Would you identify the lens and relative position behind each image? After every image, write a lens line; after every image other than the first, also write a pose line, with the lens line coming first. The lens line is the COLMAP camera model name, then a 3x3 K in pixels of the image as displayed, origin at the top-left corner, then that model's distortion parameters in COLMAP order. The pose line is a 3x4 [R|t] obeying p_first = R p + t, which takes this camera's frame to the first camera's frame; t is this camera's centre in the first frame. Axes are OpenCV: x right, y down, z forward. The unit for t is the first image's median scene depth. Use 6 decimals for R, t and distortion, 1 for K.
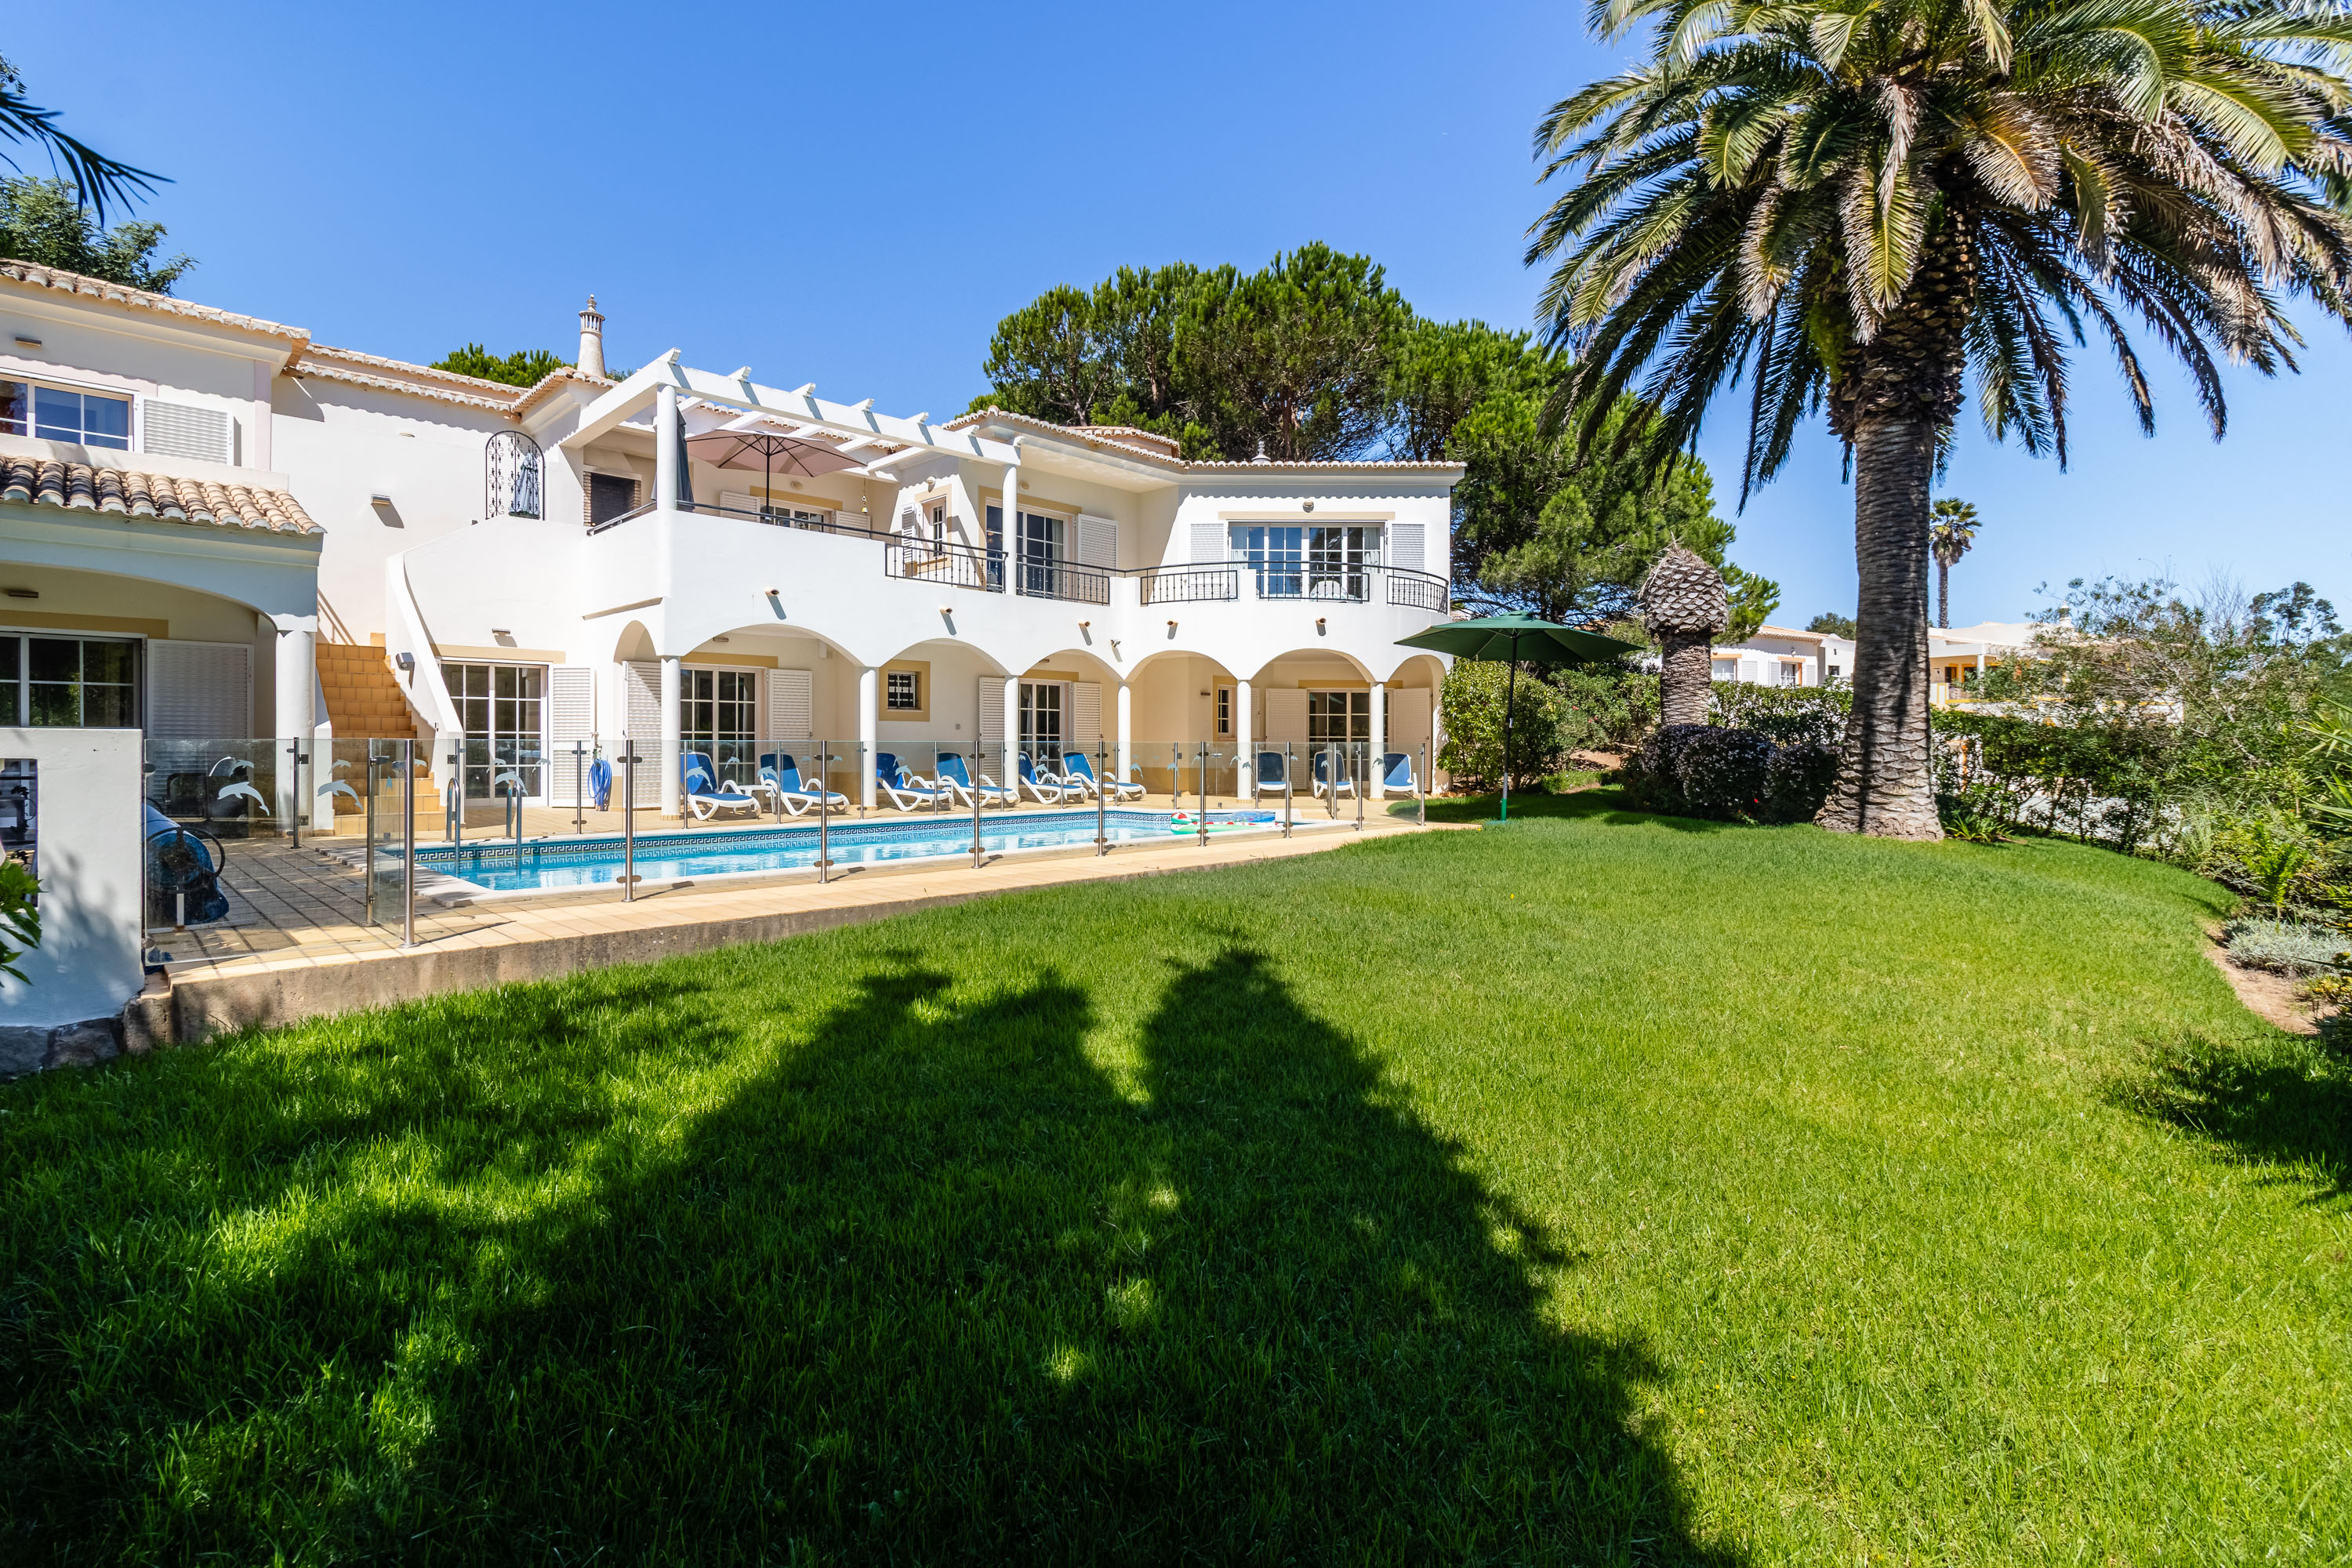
lens RADIAL K [[1084.6, 0, 1168.1], [0, 1084.6, 742.8], [0, 0, 1]] dist [0.002644, -0.000788]
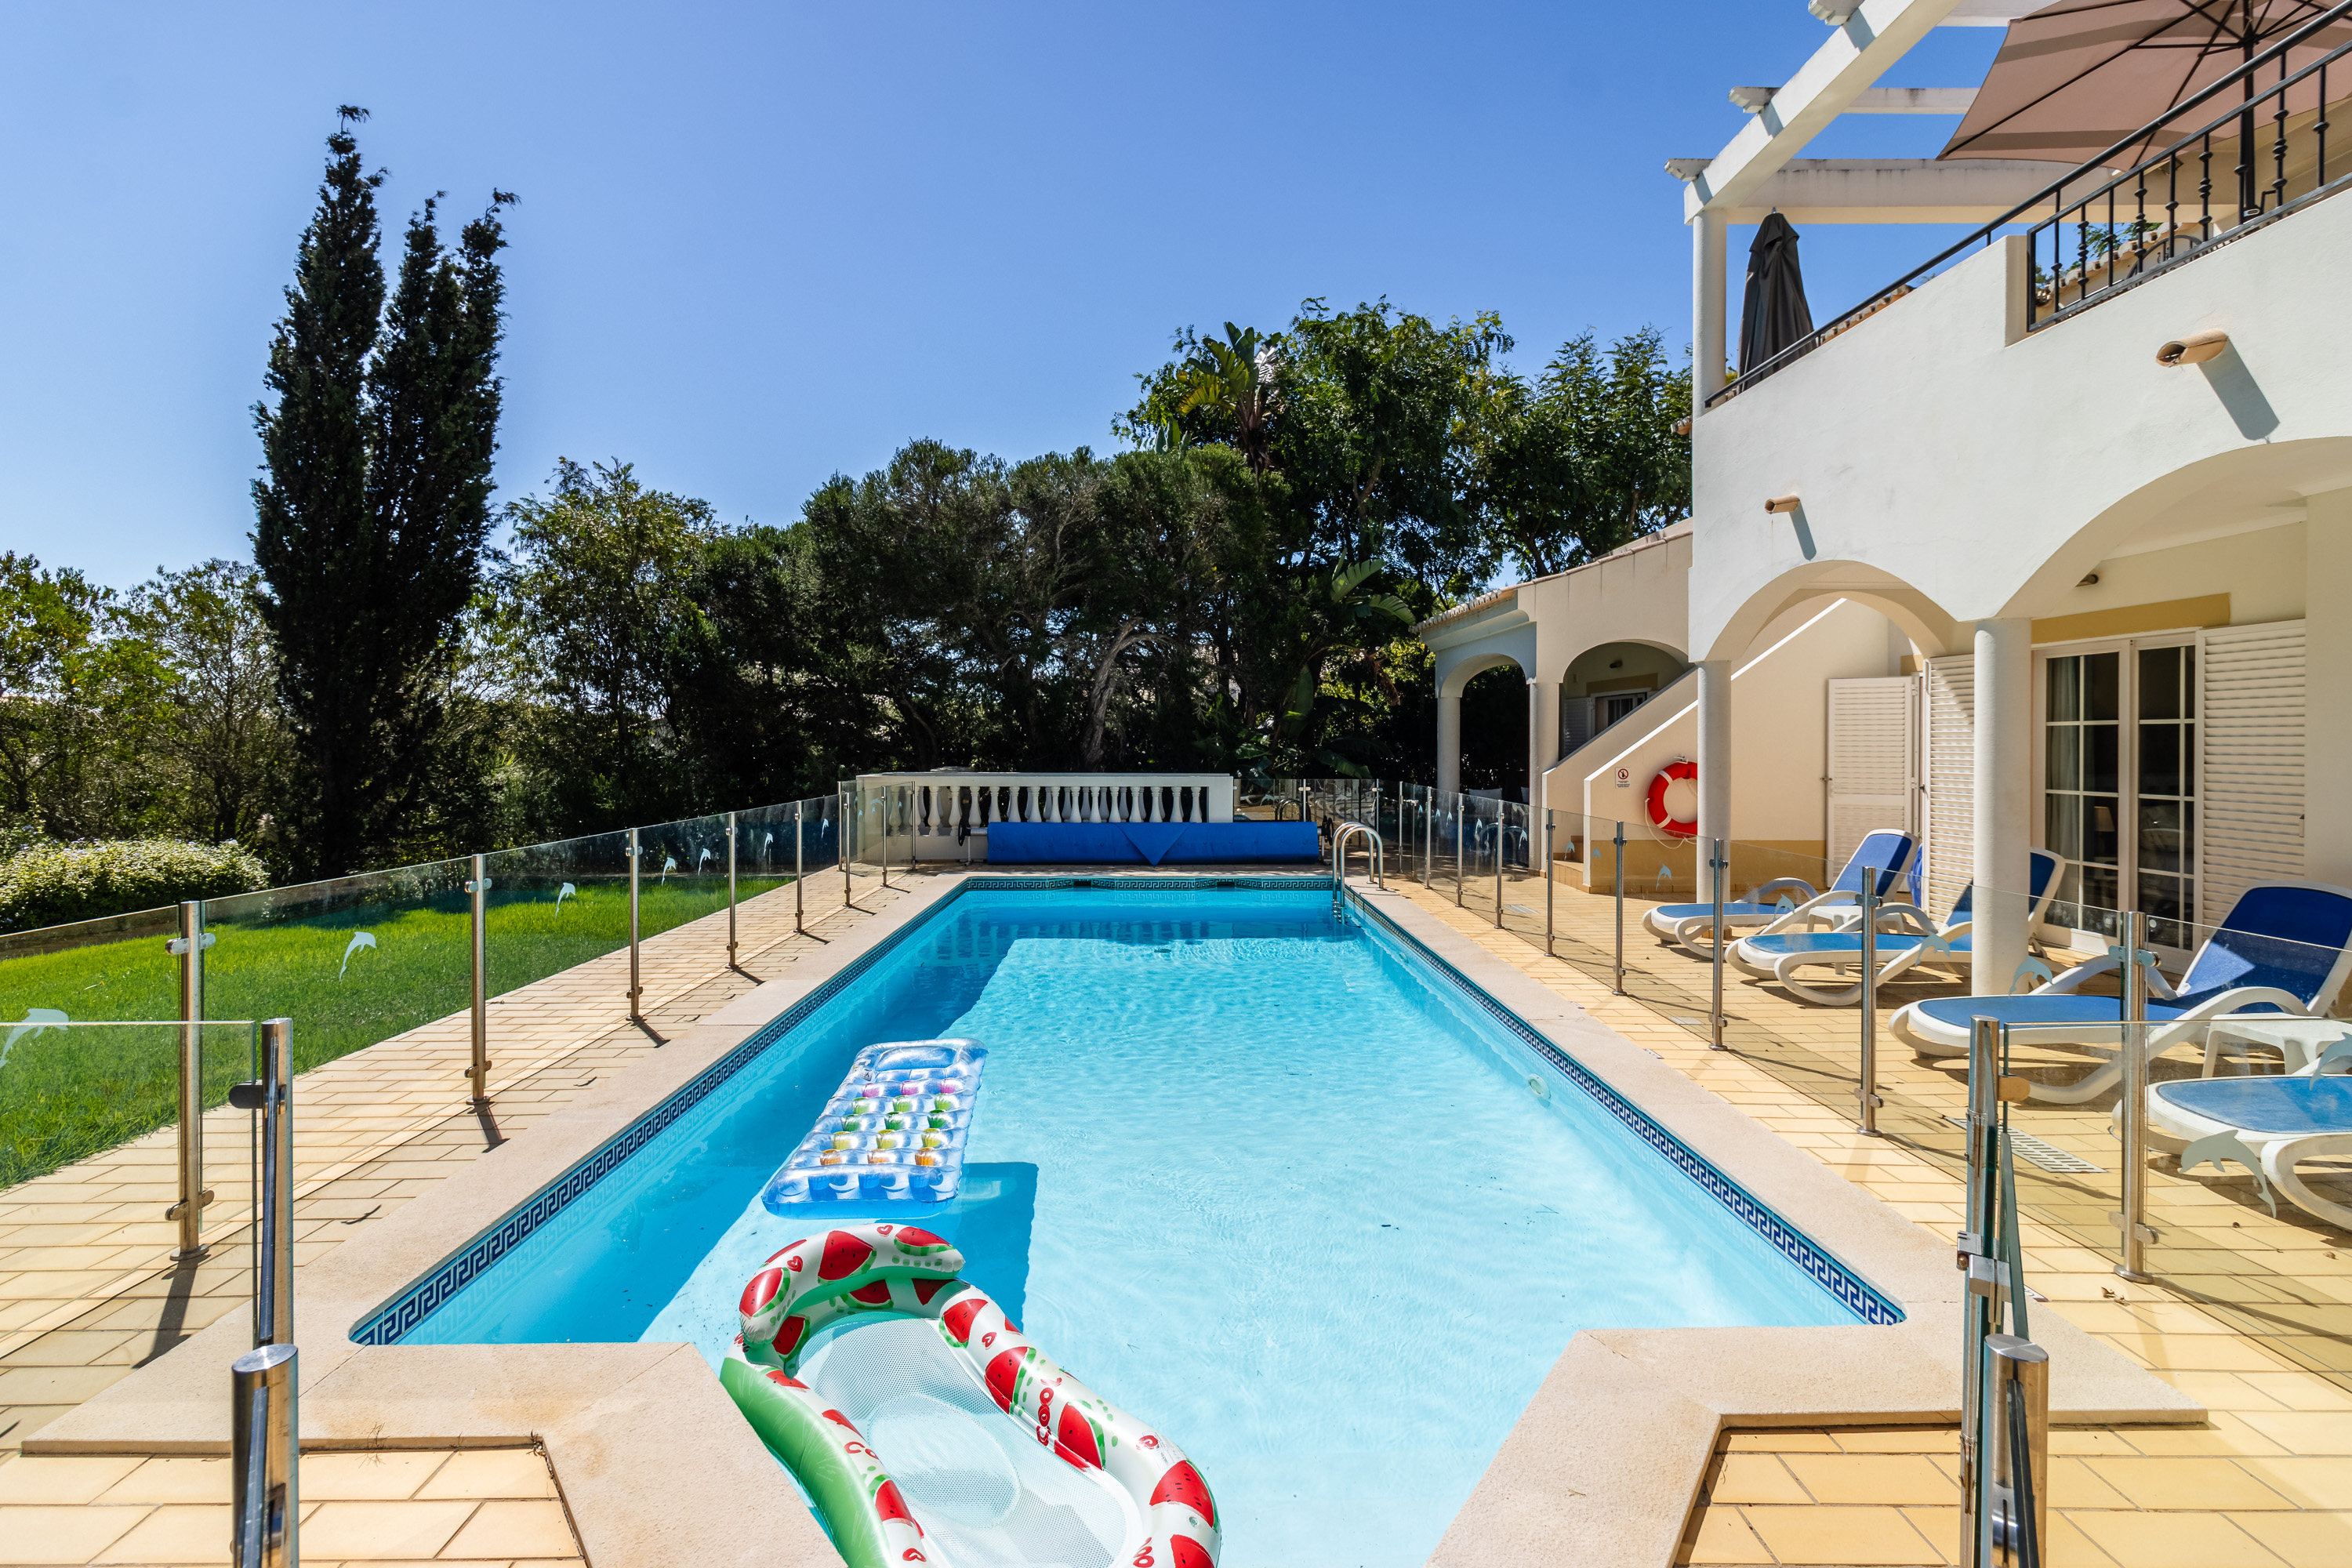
lens RADIAL K [[1084.6, 0, 1159.3], [0, 1084.6, 748.8], [0, 0, 1]] dist [0.002644, -0.000788]
pose [[-0.706921, 0.003214, -0.707285, 0.142633], [-0.001490, 0.999981, 0.006033, -0.028125], [0.707291, 0.005319, -0.706903, 0.970835]]
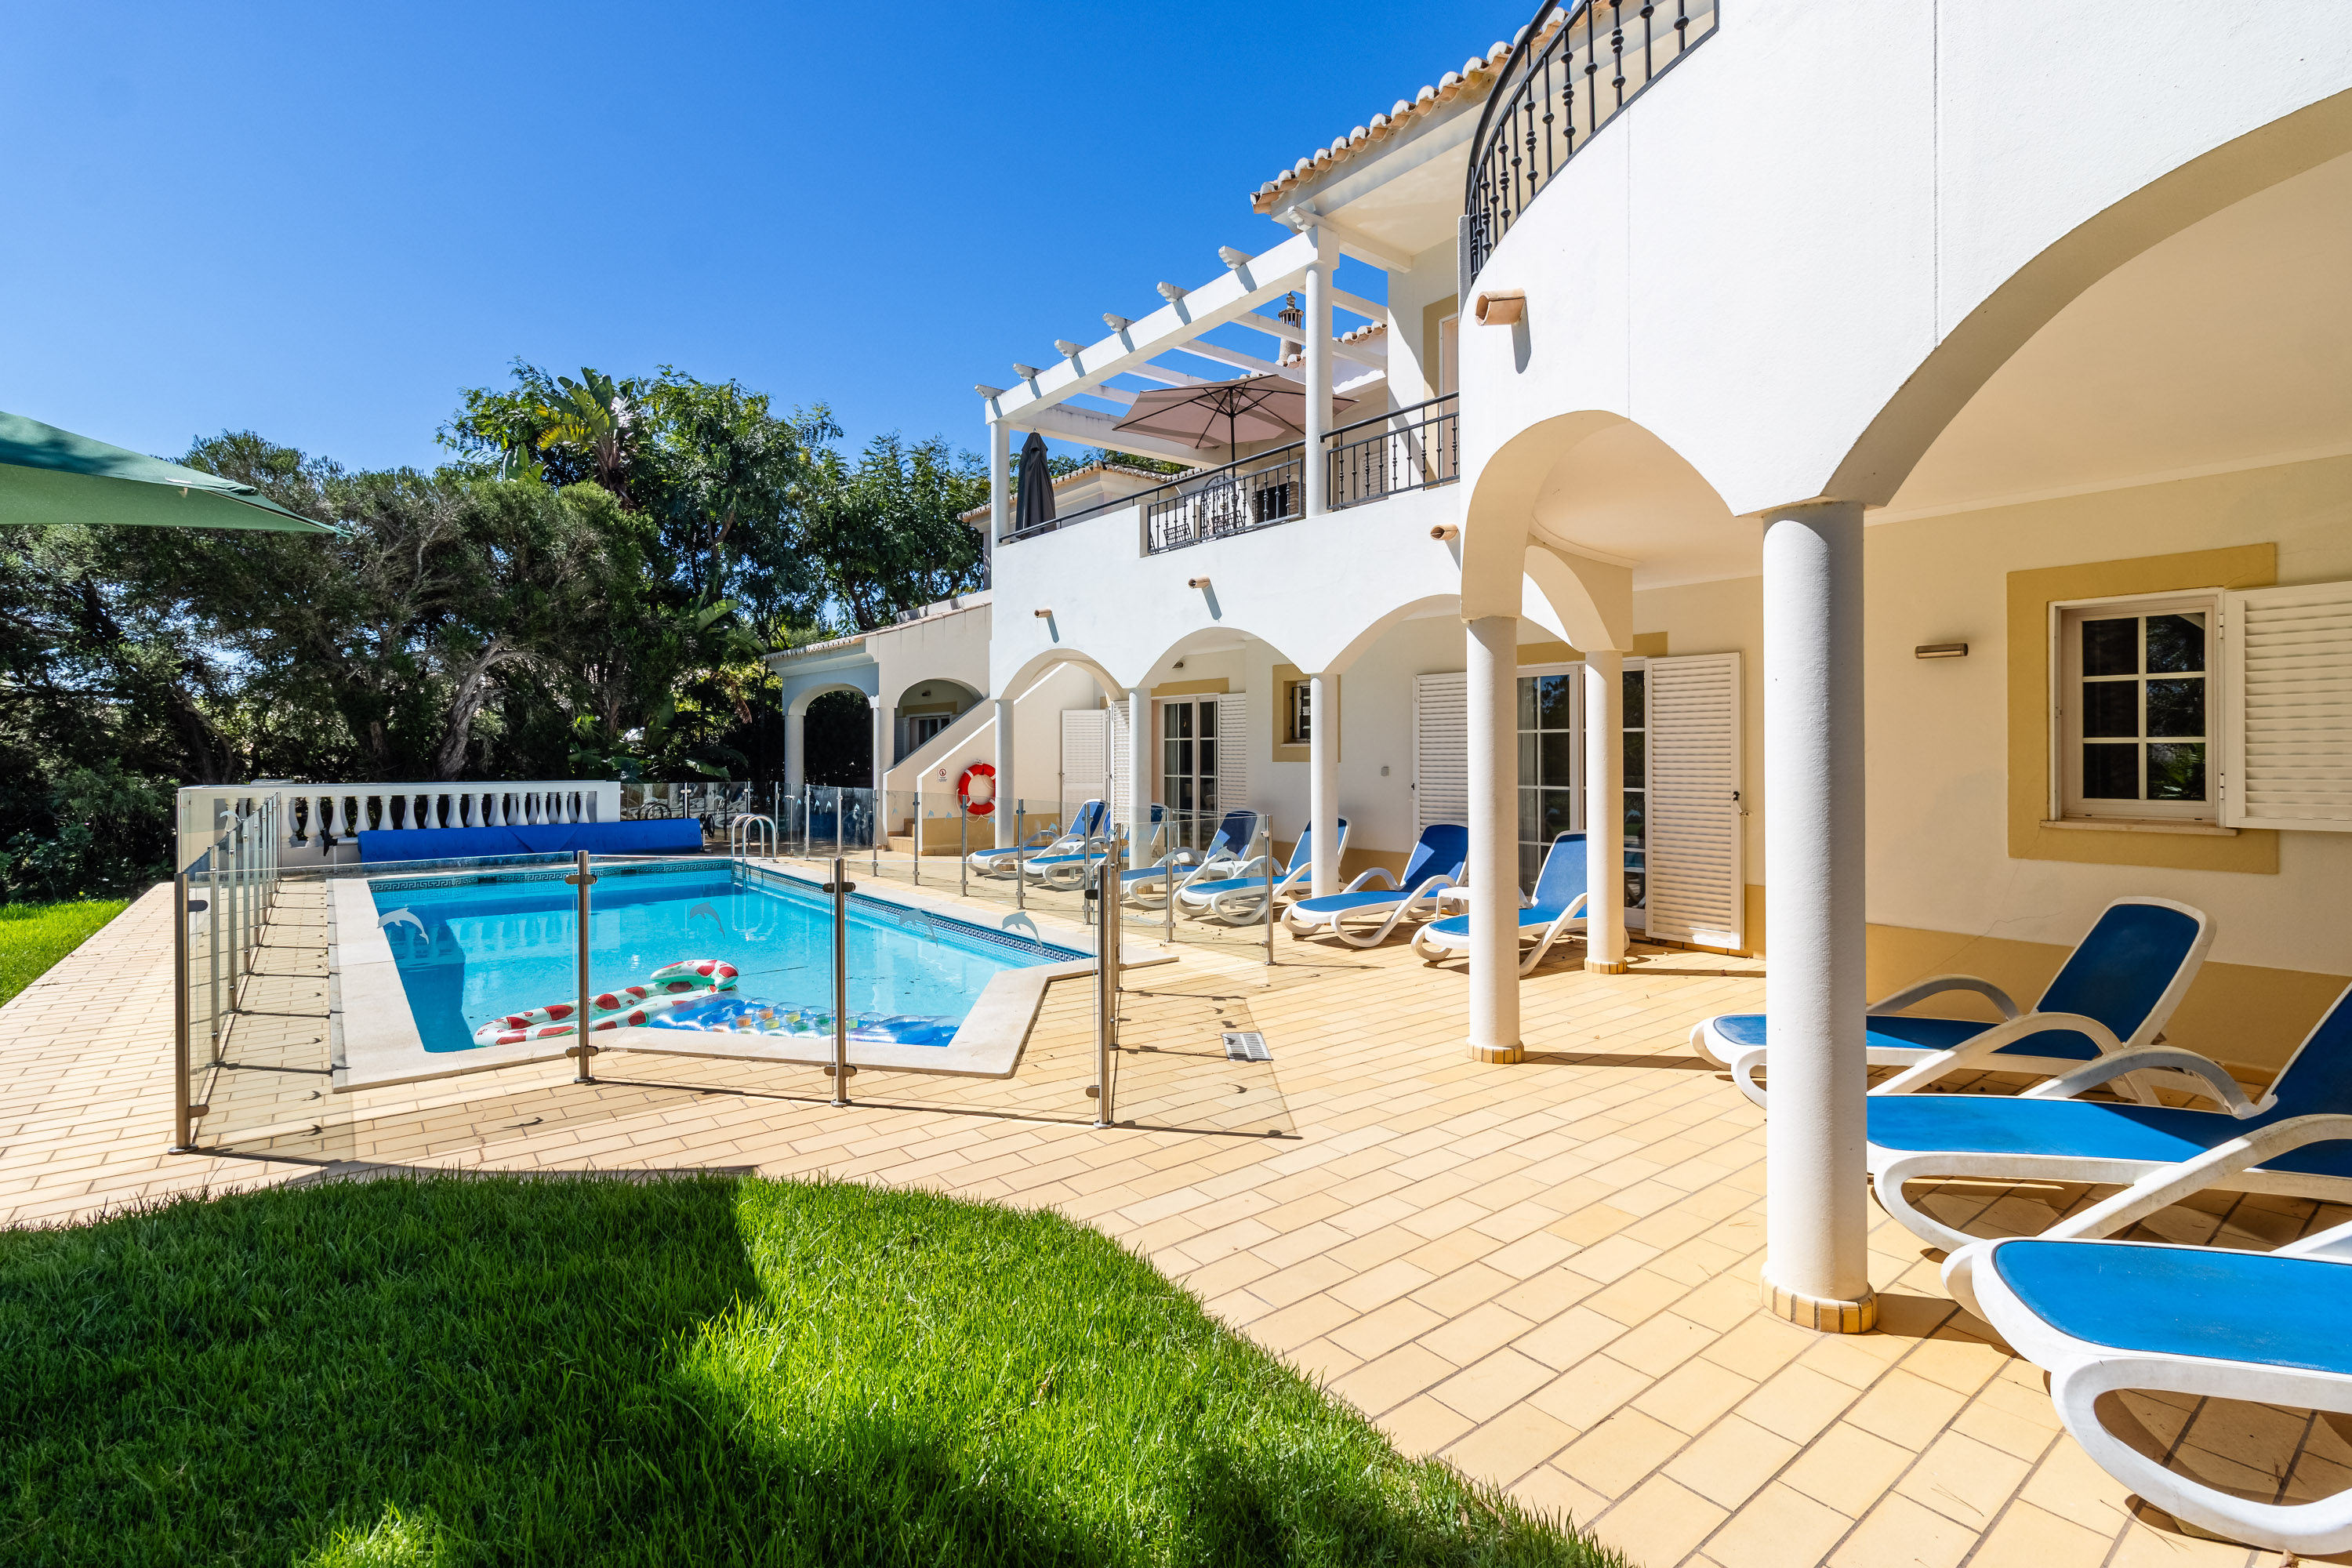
lens RADIAL K [[1084.6, 0, 1153.9], [0, 1084.6, 753.4], [0, 0, 1]] dist [0.002644, -0.000788]
pose [[-0.137615, -0.000516, -0.990486, 0.385551], [0.003026, 0.999995, -0.000941, -0.024756], [0.990481, -0.003127, -0.137613, 1.018032]]
